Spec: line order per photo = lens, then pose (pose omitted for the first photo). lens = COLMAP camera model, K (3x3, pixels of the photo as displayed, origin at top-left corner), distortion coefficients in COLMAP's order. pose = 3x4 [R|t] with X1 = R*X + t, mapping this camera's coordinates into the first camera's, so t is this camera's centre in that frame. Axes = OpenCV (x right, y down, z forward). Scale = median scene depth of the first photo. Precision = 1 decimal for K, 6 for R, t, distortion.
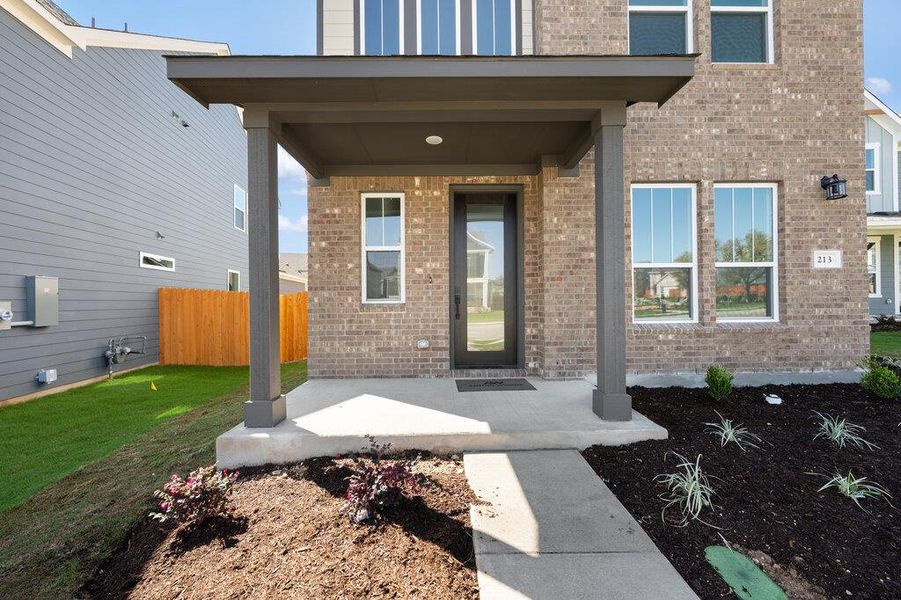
lens RADIAL K [[356.0, 0, 450.5], [0, 356.0, 300.0], [0, 0, 1]] dist [-0.000802, -0.000023]
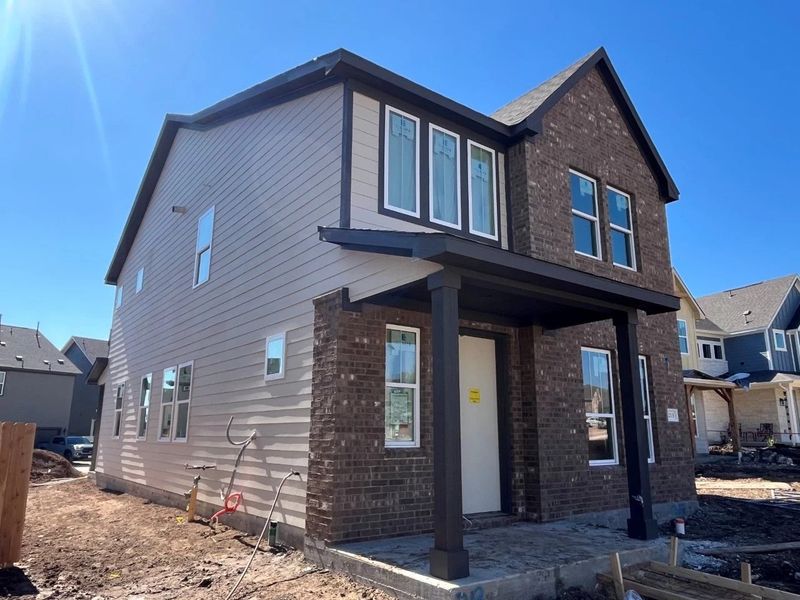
lens RADIAL K [[574.5, 0, 400.0], [0, 574.5, 300.0], [0, 0, 1]] dist [-0.000482, 0.000725]
pose [[0.807311, 0.147494, 0.571397, -1.132759], [-0.016288, 0.973462, -0.228266, -0.023313], [-0.589901, 0.174975, 0.788289, -0.212805]]
